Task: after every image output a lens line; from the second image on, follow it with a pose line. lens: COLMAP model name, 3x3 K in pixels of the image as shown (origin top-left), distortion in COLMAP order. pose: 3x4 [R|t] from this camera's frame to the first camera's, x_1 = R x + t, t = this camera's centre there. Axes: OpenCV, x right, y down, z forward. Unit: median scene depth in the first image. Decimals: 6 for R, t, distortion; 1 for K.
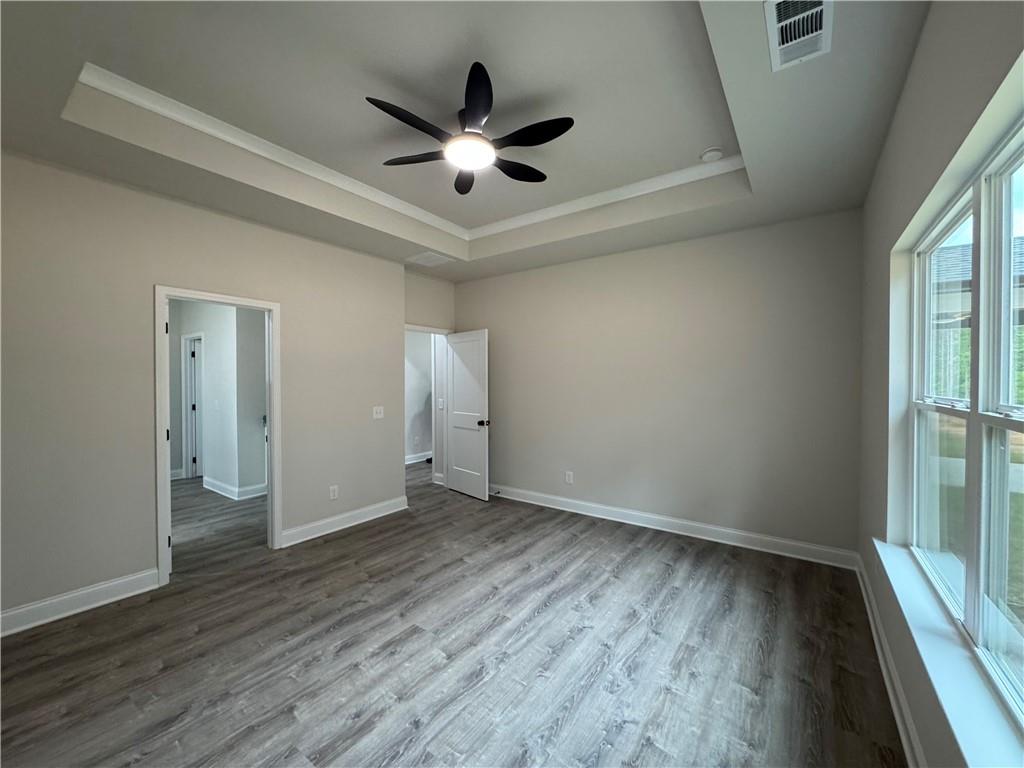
lens RADIAL K [[410.0, 0, 511.1], [0, 410.0, 384.9], [0, 0, 1]] dist [-0.003234, 0.000575]
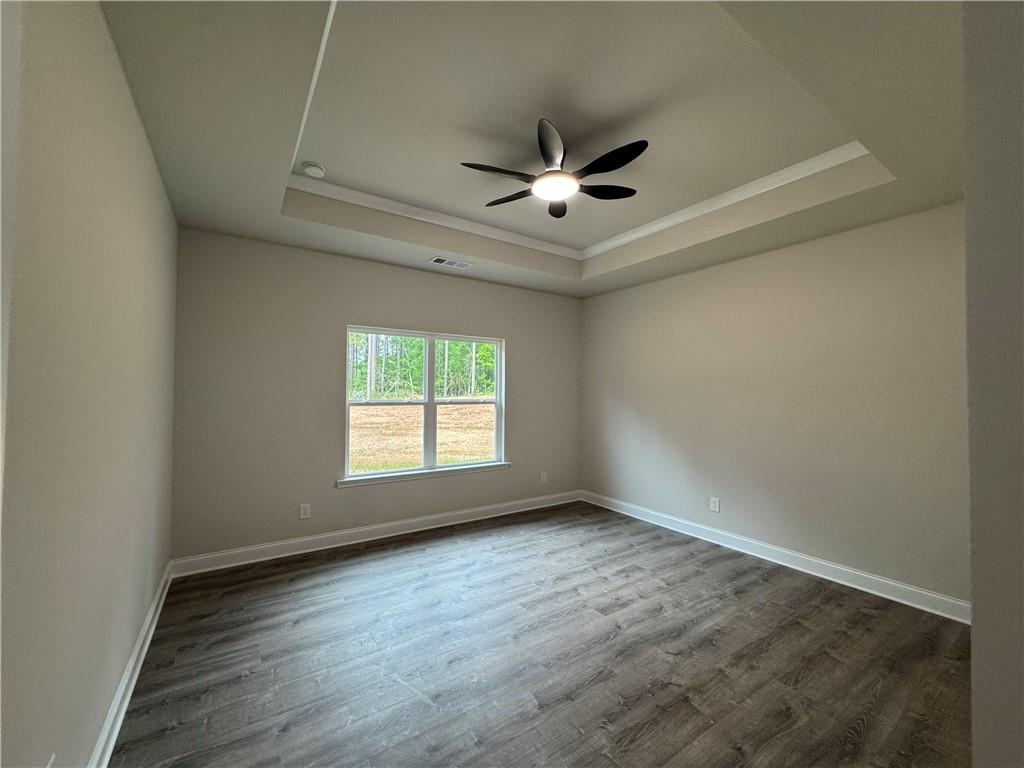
lens RADIAL K [[410.0, 0, 511.1], [0, 410.0, 384.9], [0, 0, 1]] dist [-0.003234, 0.000575]
pose [[-0.937017, -0.001760, 0.349279, -0.379013], [-0.004530, 0.999964, -0.007115, -0.028926], [-0.349254, -0.008249, -0.936992, 2.100036]]
